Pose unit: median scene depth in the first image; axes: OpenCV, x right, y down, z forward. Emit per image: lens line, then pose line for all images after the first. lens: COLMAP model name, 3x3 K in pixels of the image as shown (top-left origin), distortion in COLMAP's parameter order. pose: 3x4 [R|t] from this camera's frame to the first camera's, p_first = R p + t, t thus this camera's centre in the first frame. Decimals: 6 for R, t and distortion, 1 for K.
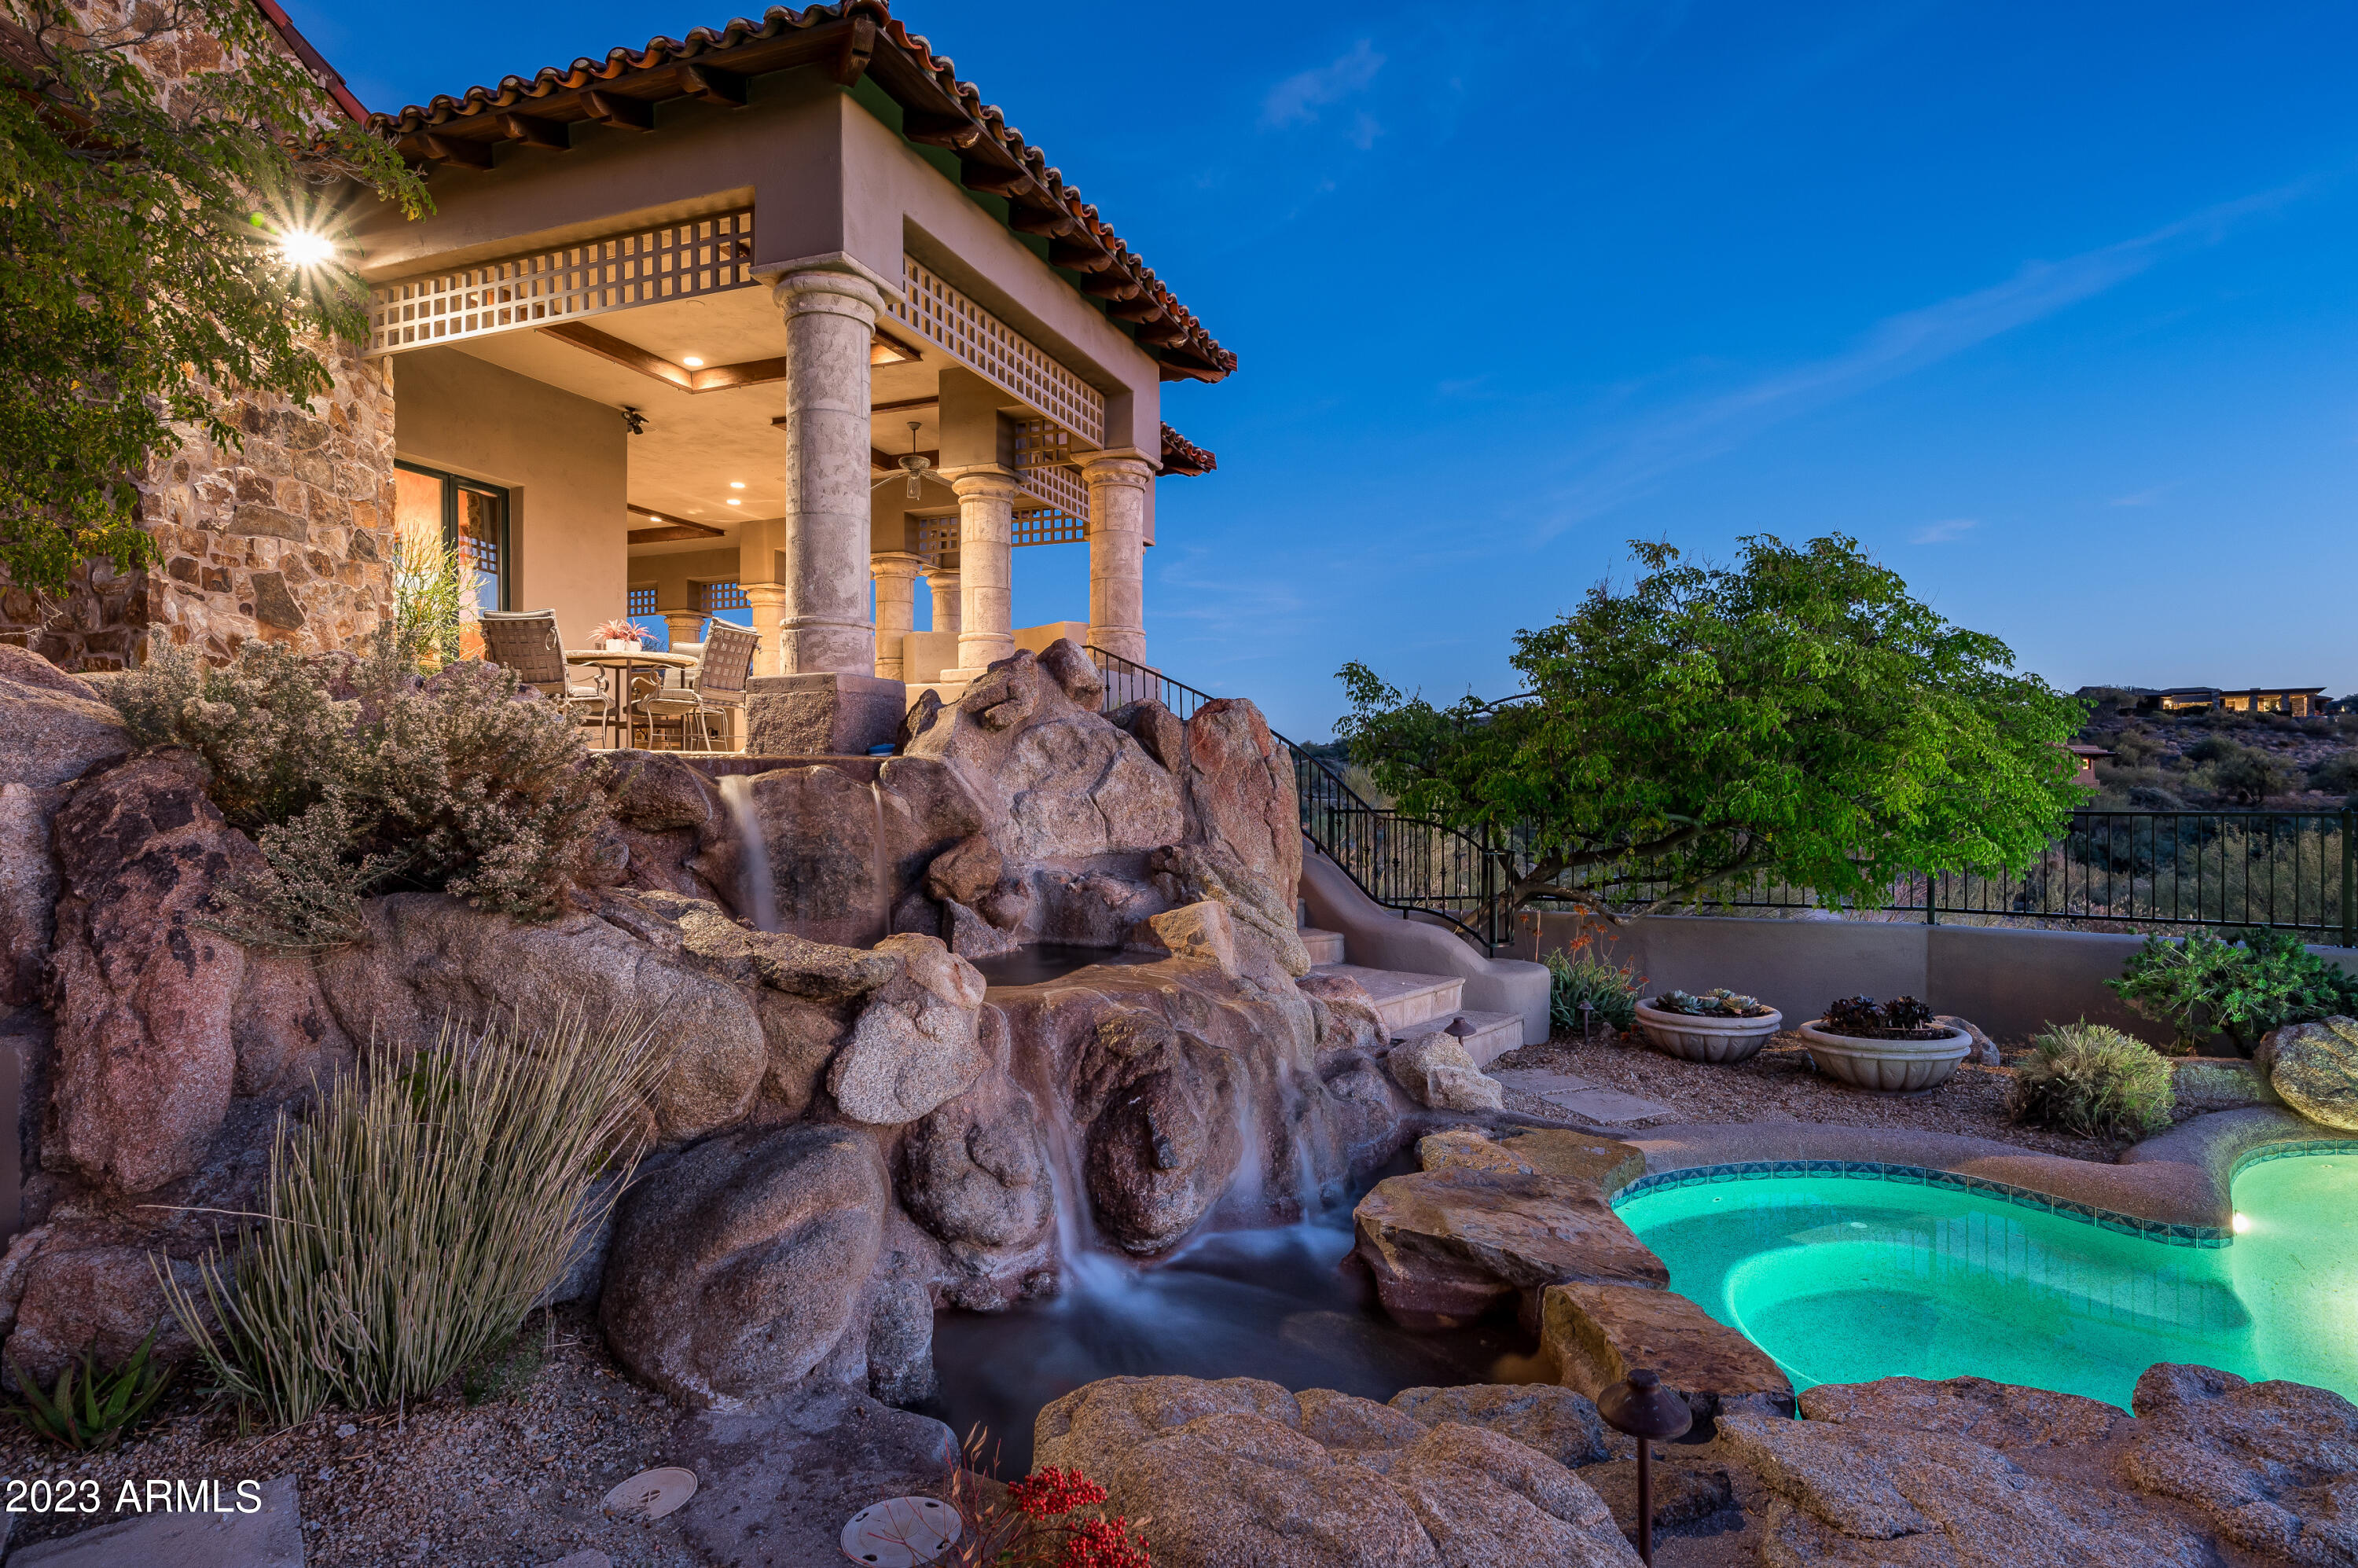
lens RADIAL K [[1258.2, 0, 1180.9], [0, 1258.2, 784.0], [0, 0, 1]] dist [-0.001498, 0.000234]
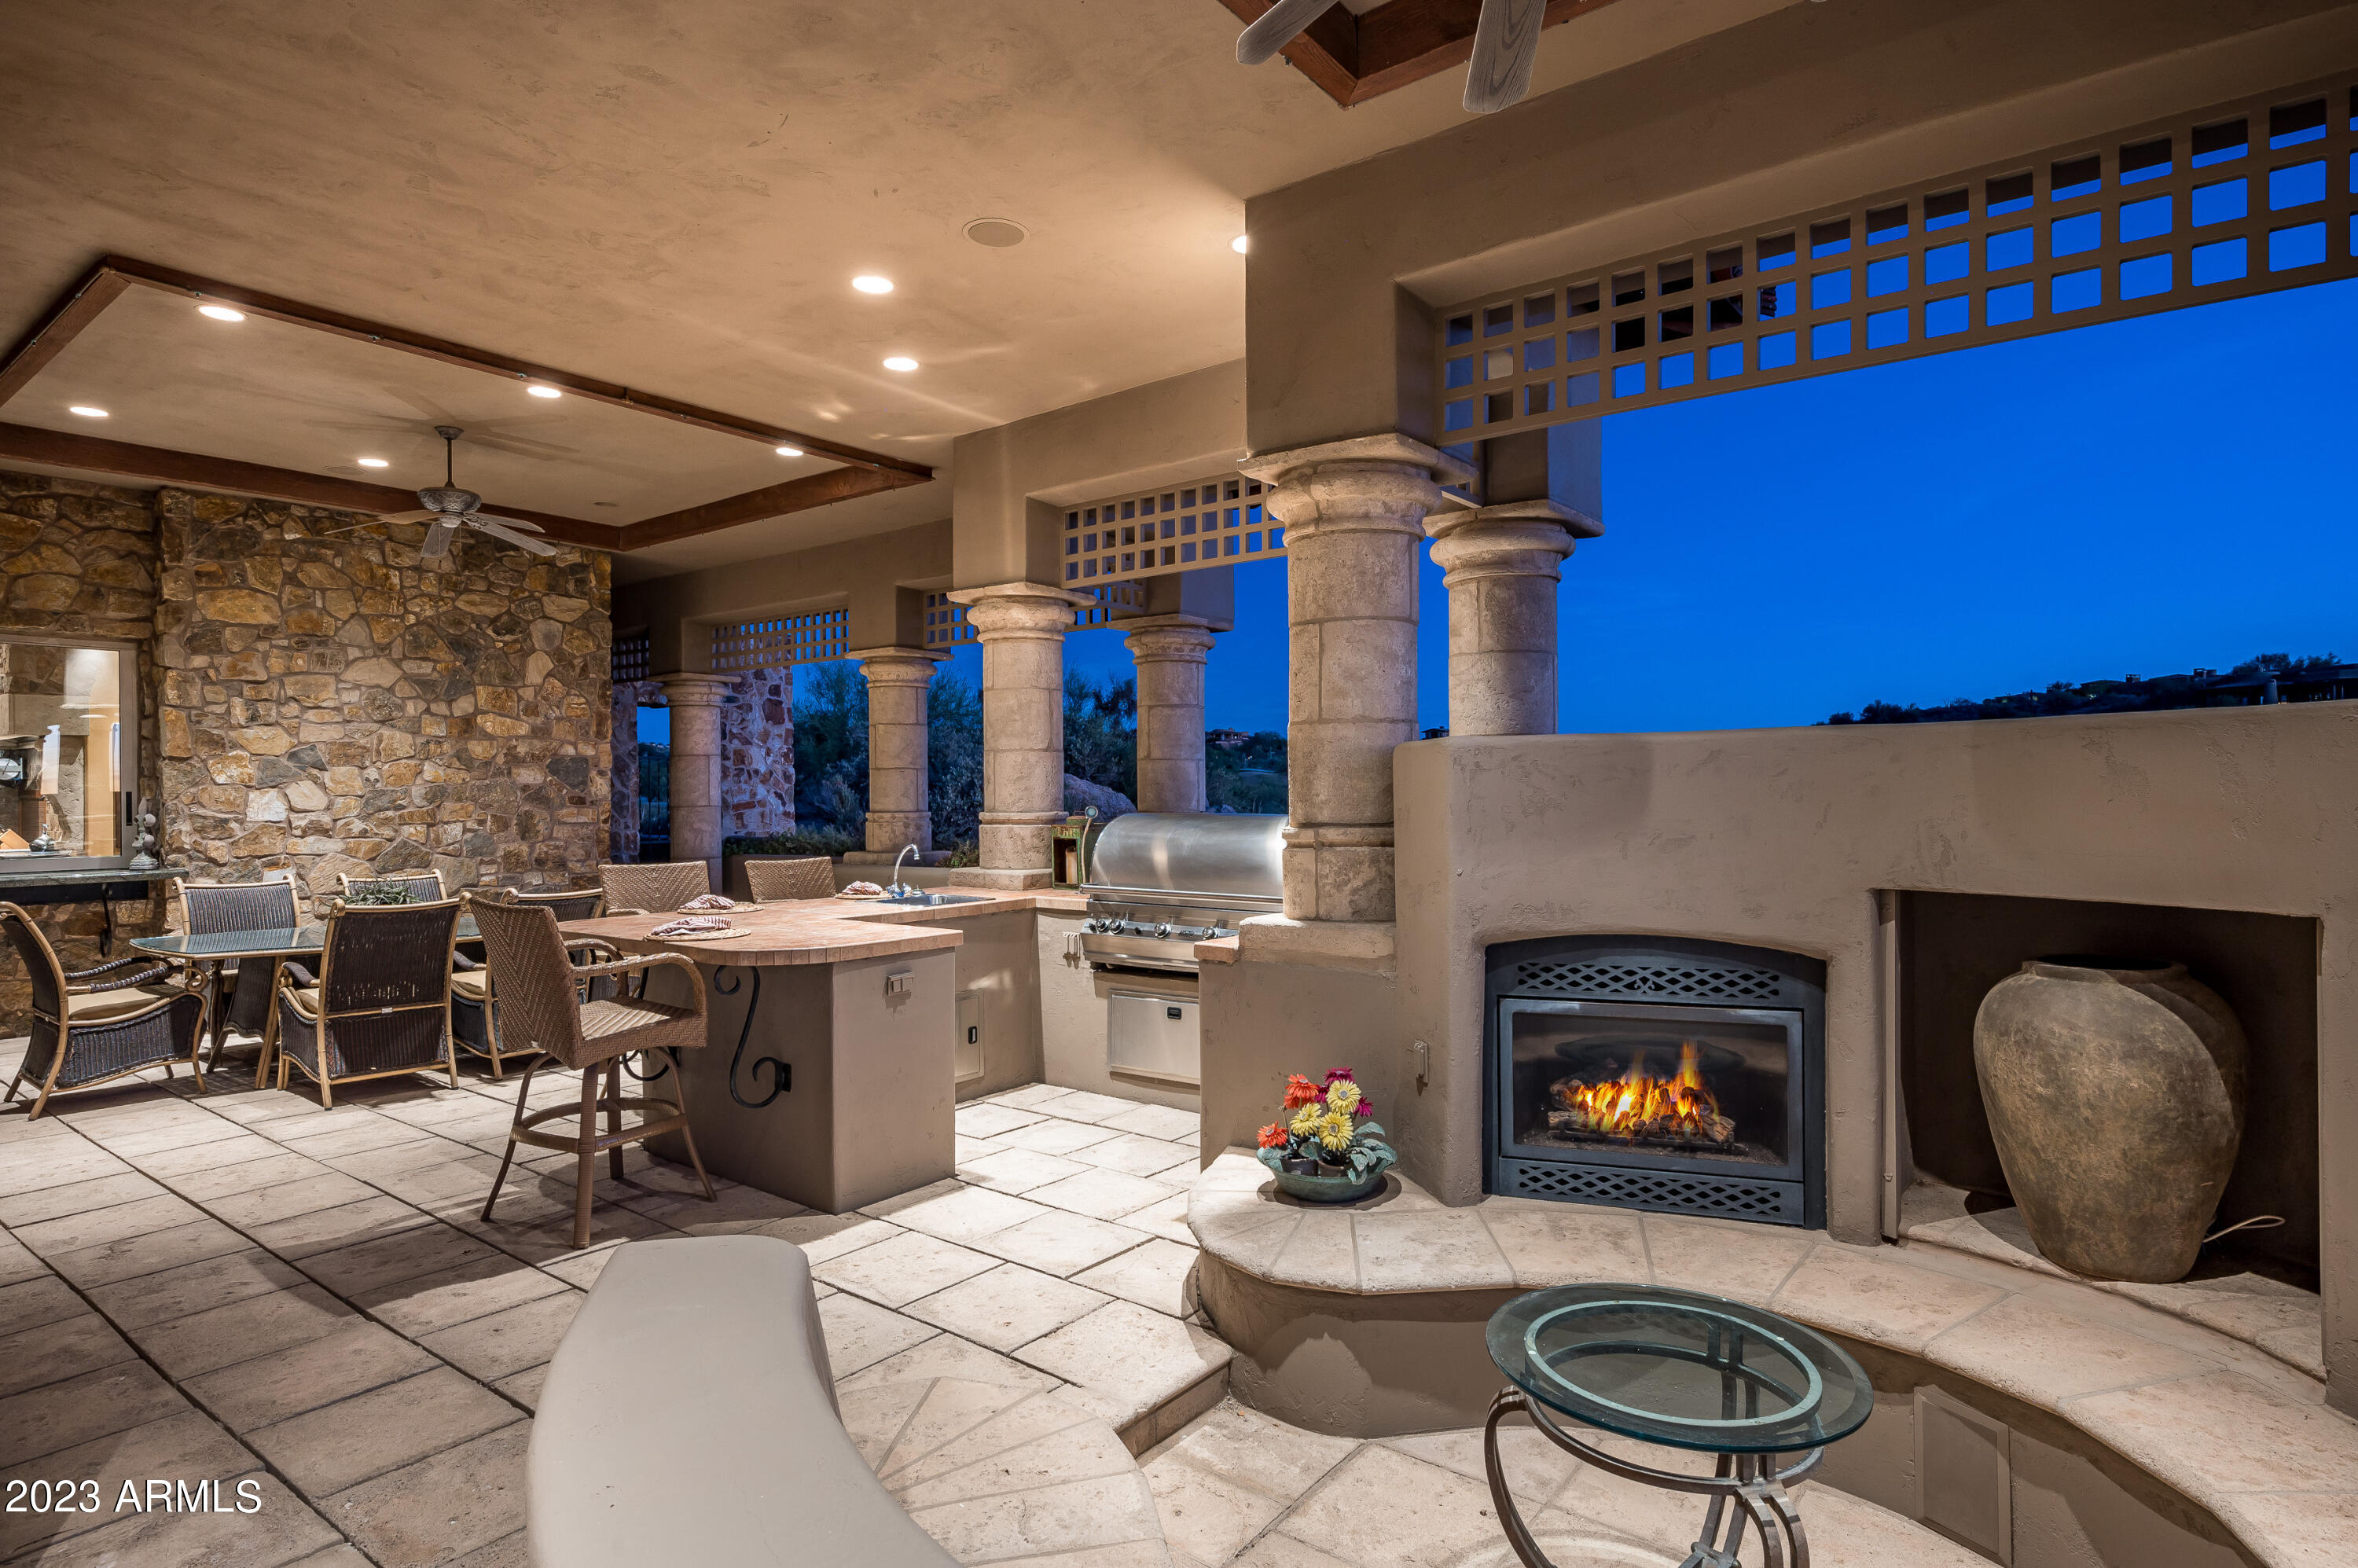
lens RADIAL K [[1258.2, 0, 1167.1], [0, 1258.2, 790.5], [0, 0, 1]] dist [-0.001498, 0.000234]
pose [[0.955119, 0.001380, -0.296220, -0.162206], [-0.001265, 0.999999, 0.000580, -0.093276], [0.296221, -0.000180, 0.955119, 0.630691]]
